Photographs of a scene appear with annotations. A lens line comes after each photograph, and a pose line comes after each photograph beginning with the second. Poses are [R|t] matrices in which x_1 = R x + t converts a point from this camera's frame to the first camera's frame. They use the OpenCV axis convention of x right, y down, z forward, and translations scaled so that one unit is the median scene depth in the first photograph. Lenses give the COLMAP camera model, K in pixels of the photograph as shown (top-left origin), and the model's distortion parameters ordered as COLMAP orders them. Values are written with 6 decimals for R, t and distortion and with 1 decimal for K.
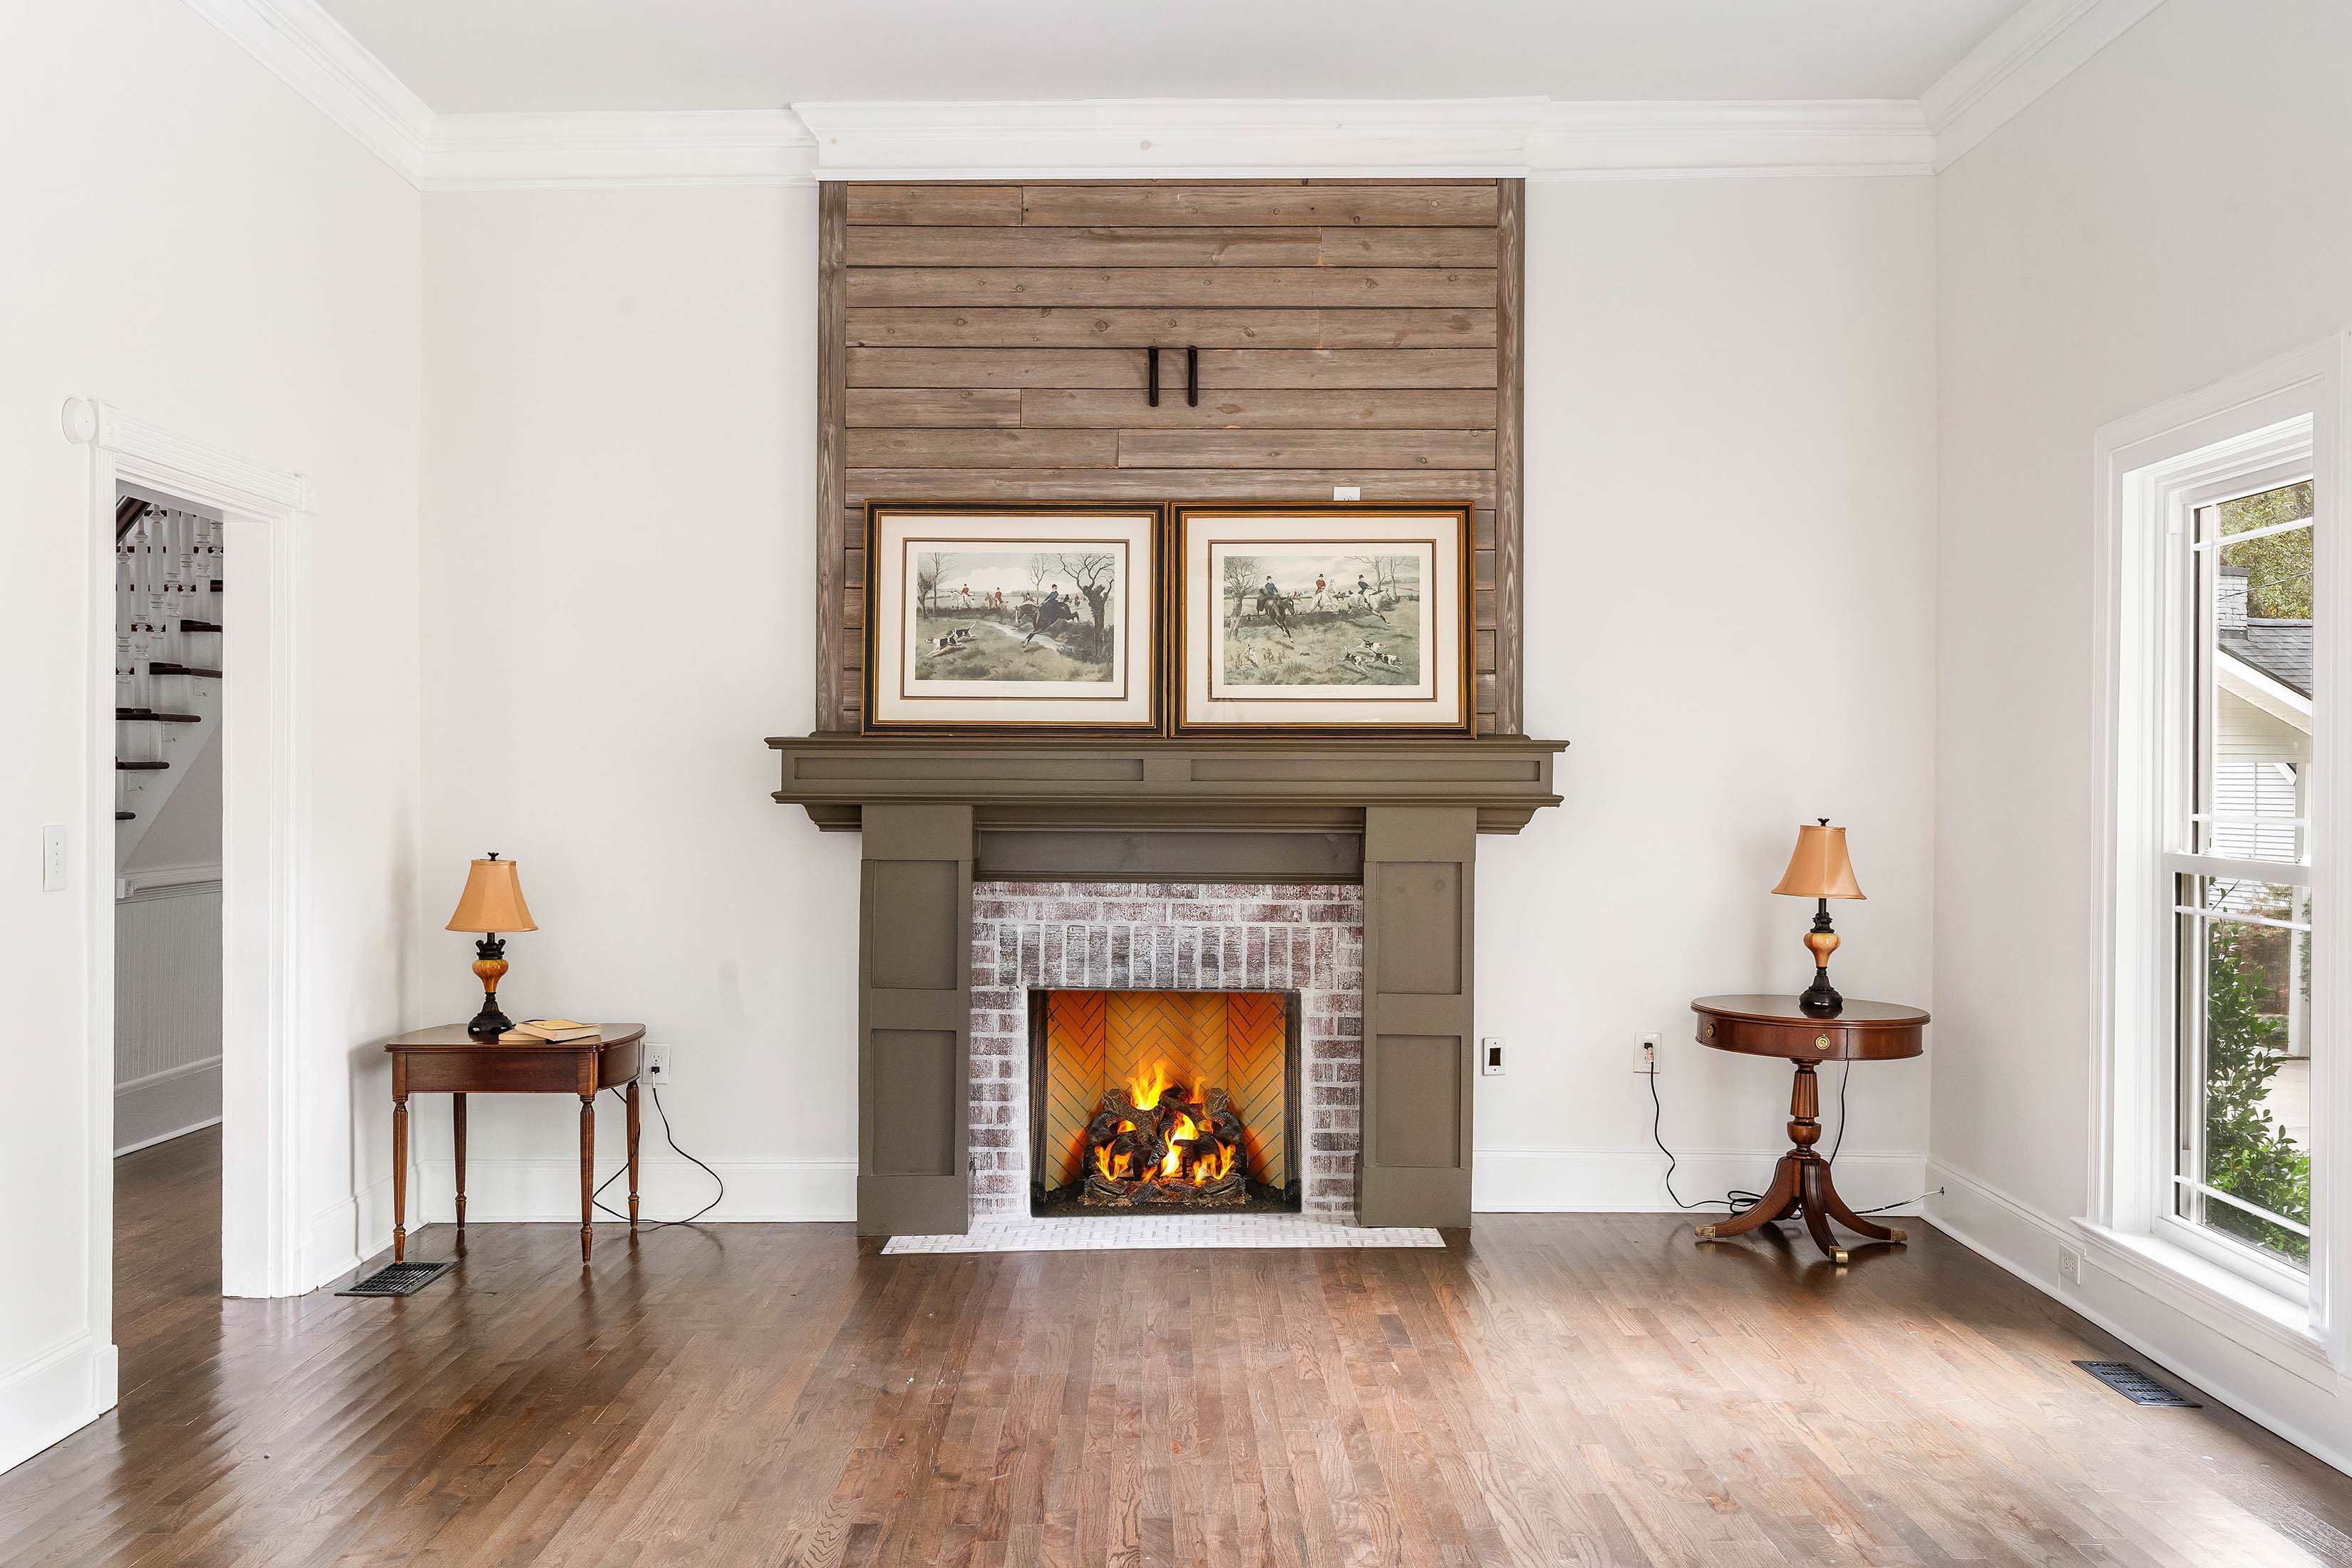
lens RADIAL K [[2180.7, 0, 1176.0], [0, 2180.7, 790.2], [0, 0, 1]] dist [0.003918, 0.001309]
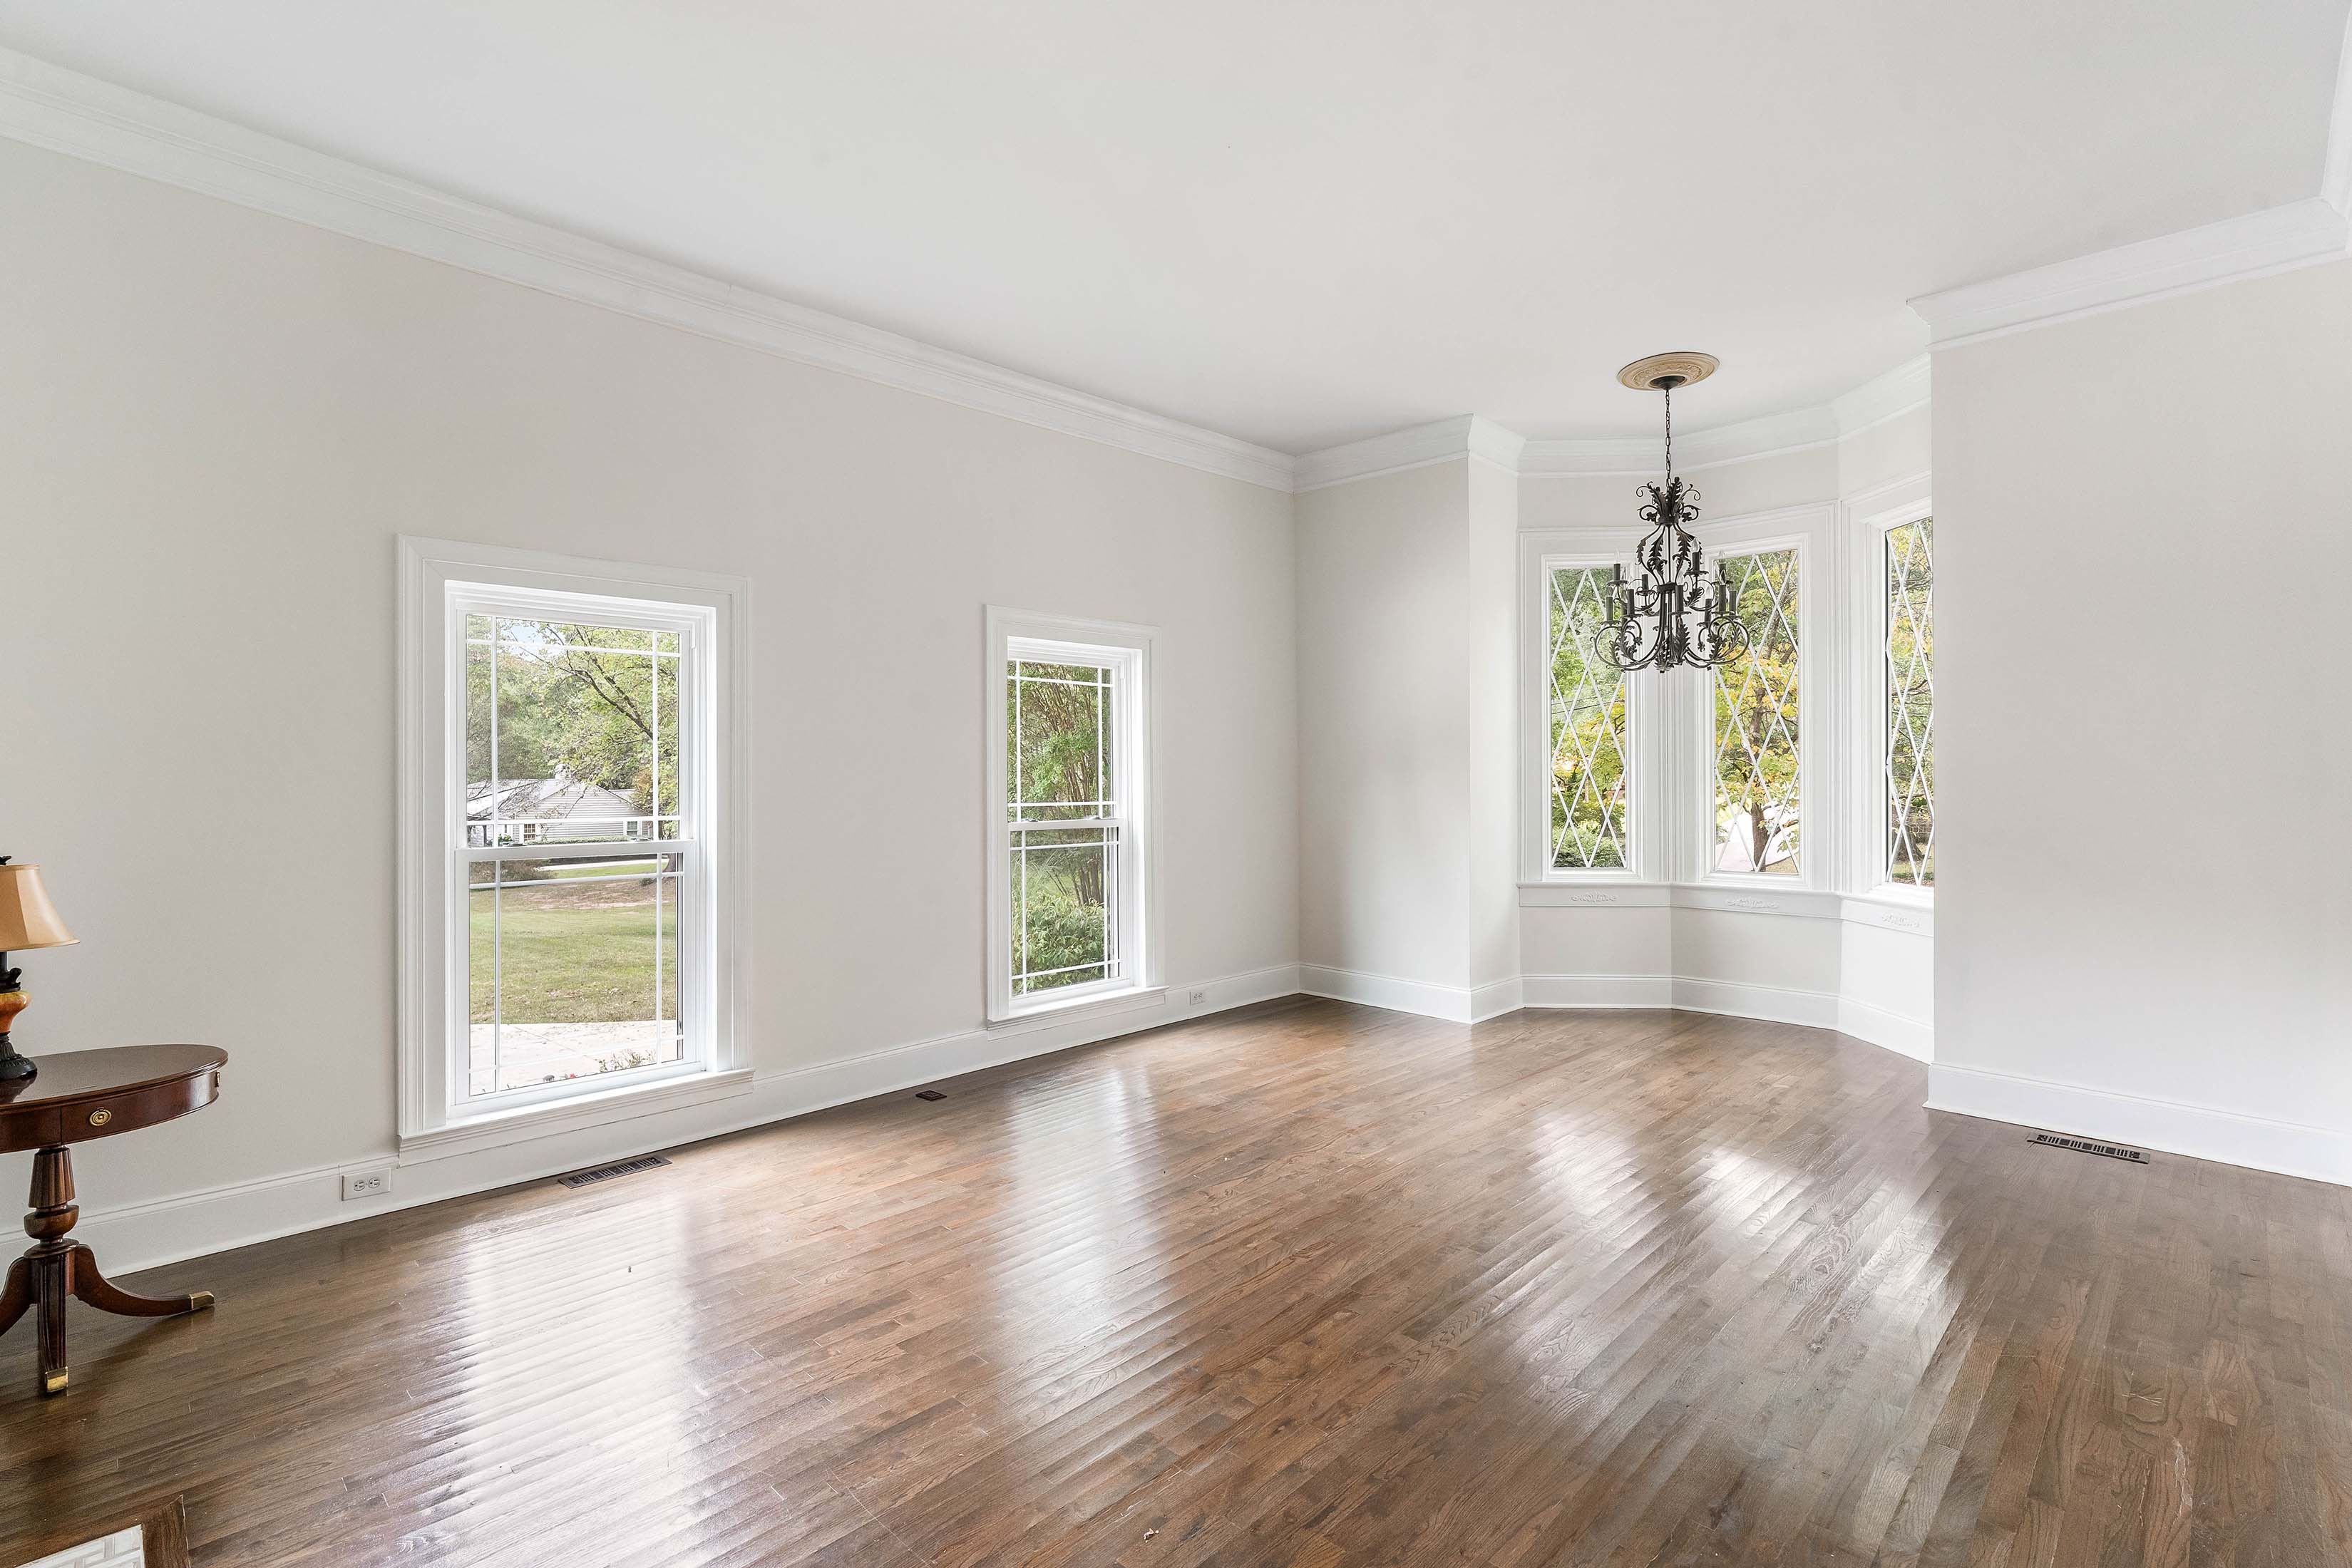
lens RADIAL K [[1091.8, 0, 1182.7], [0, 1091.8, 803.4], [0, 0, 1]] dist [-0.000970, -0.000356]
pose [[-0.720004, -0.015533, 0.693796, -0.304480], [0.007024, 0.999535, 0.029667, -0.014036], [-0.693935, 0.026234, -0.719560, 0.943716]]
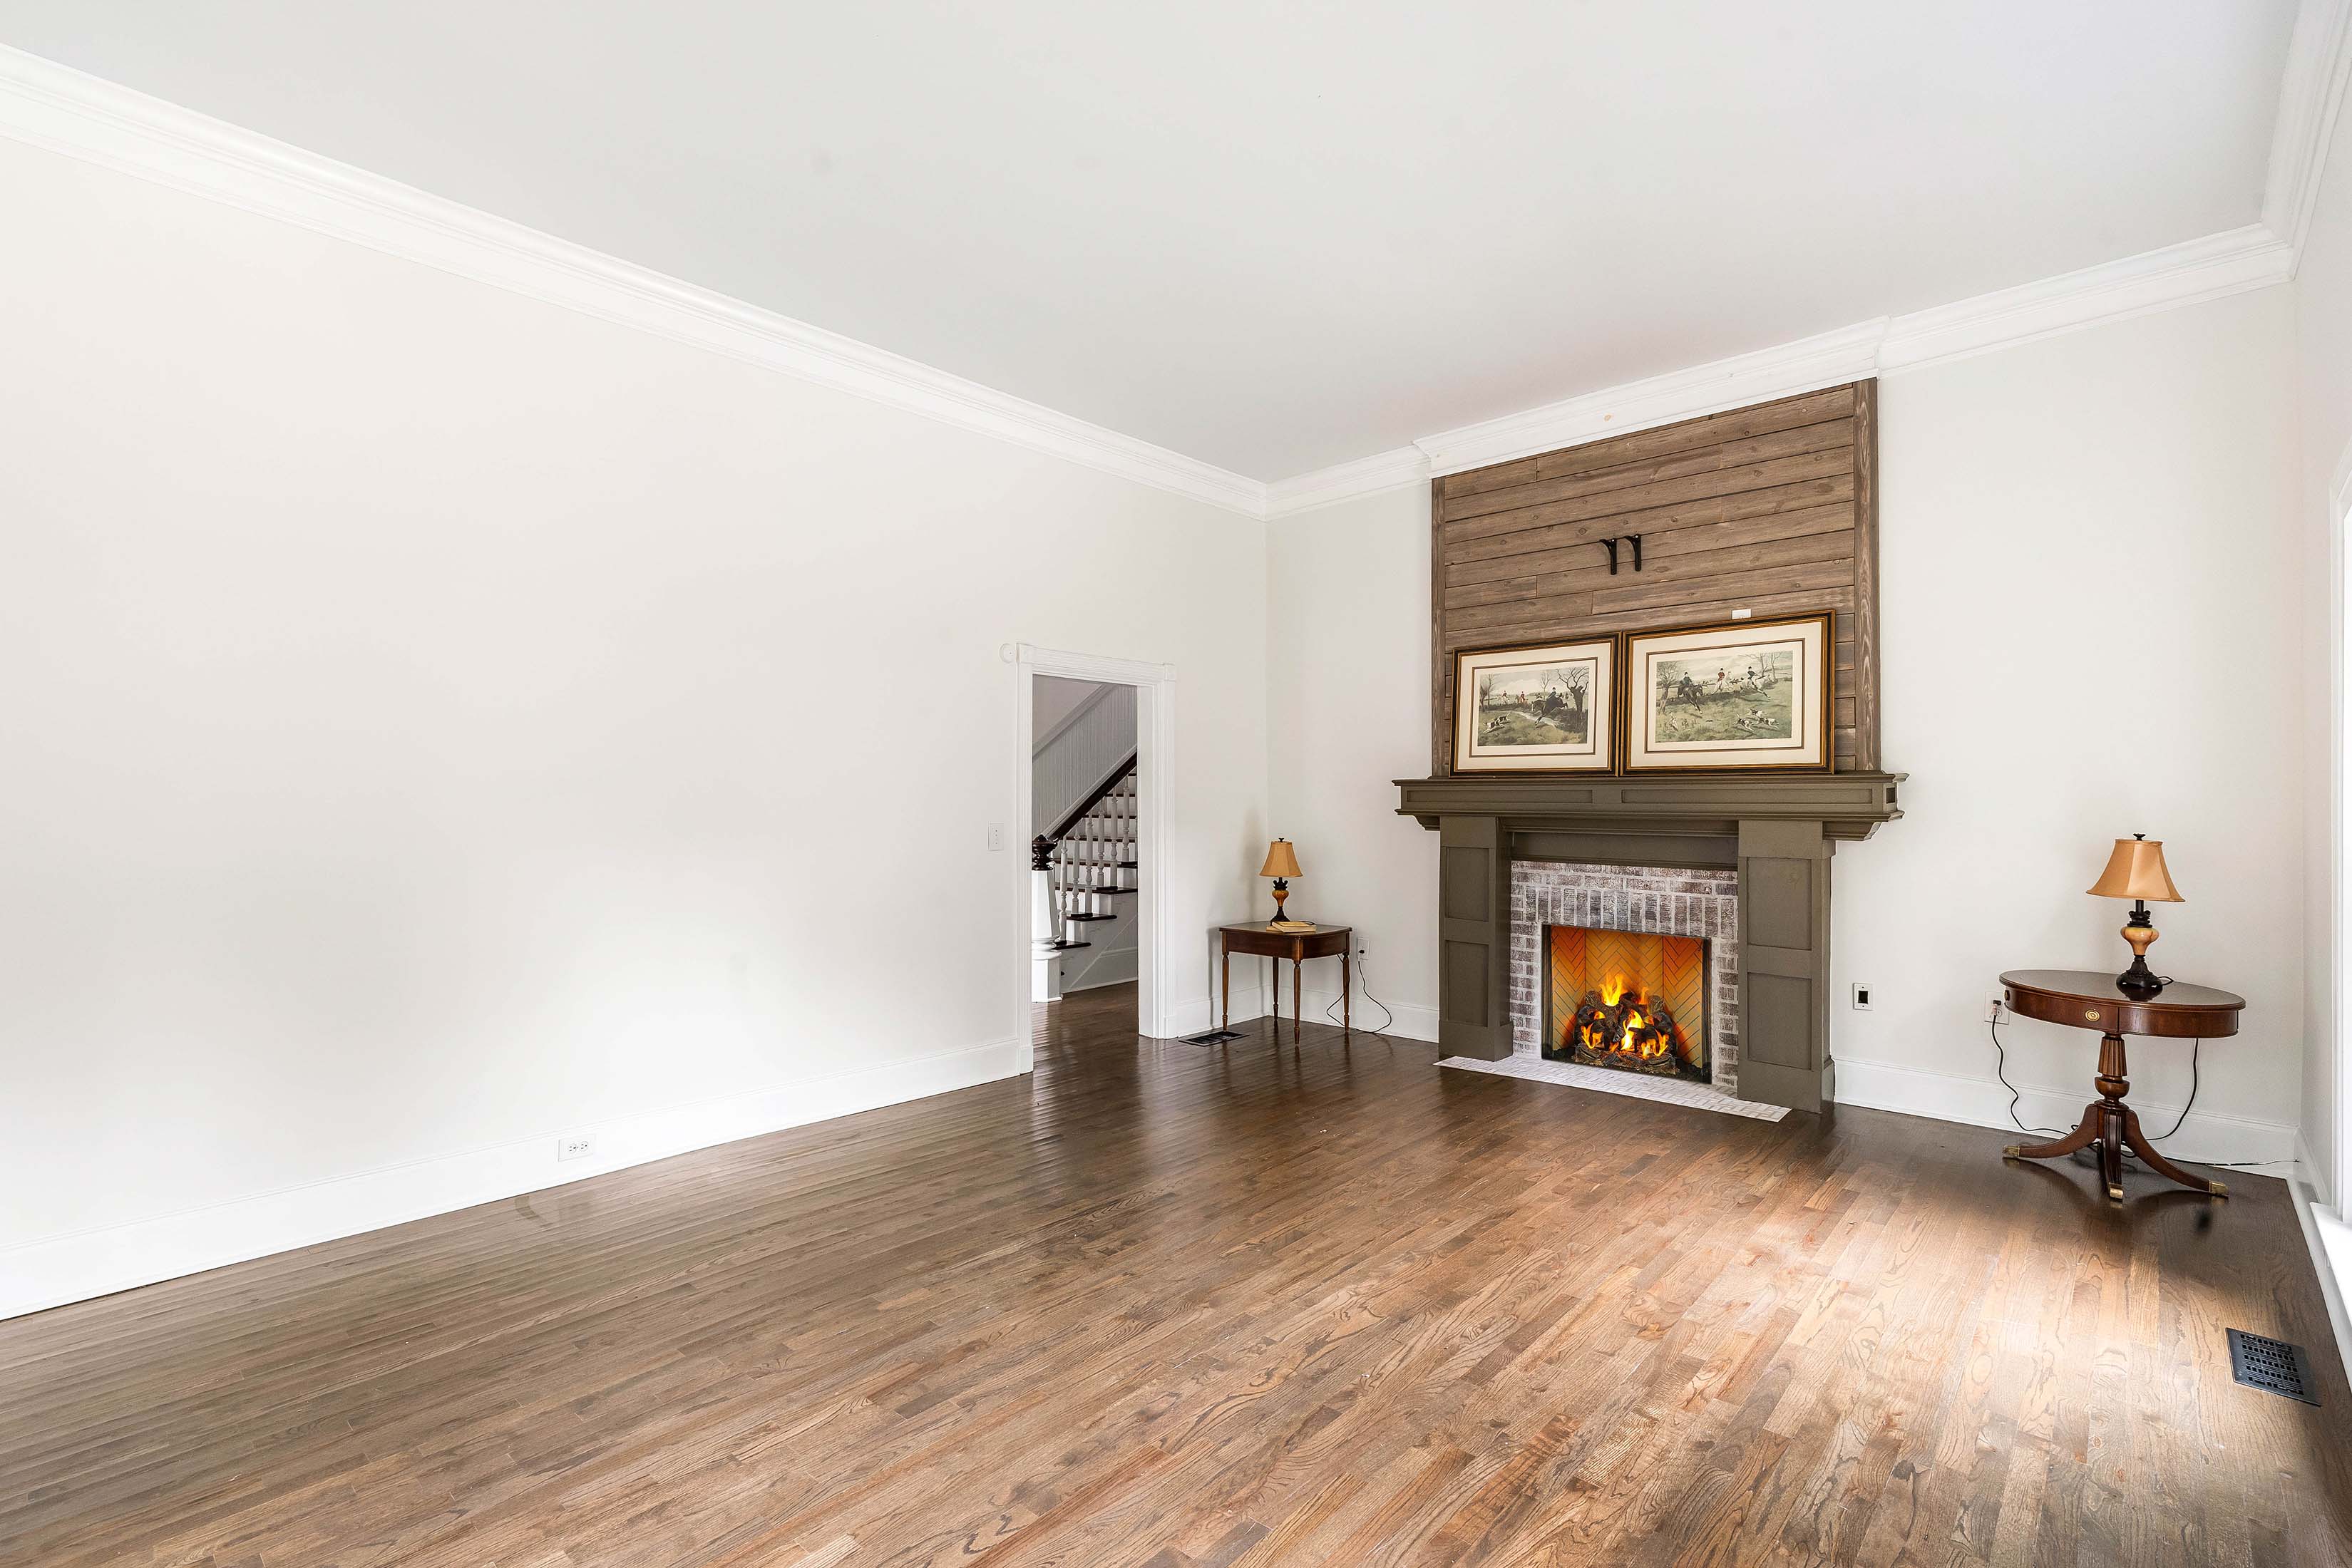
lens RADIAL K [[1092.6, 0, 1170.0], [0, 1092.6, 788.1], [0, 0, 1]] dist [-0.000275, -0.000014]
pose [[0.736011, -0.008898, -0.676912, 0.300049], [-0.000566, 0.999905, -0.013760, -0.003871], [0.676970, 0.010510, 0.735936, 0.171045]]
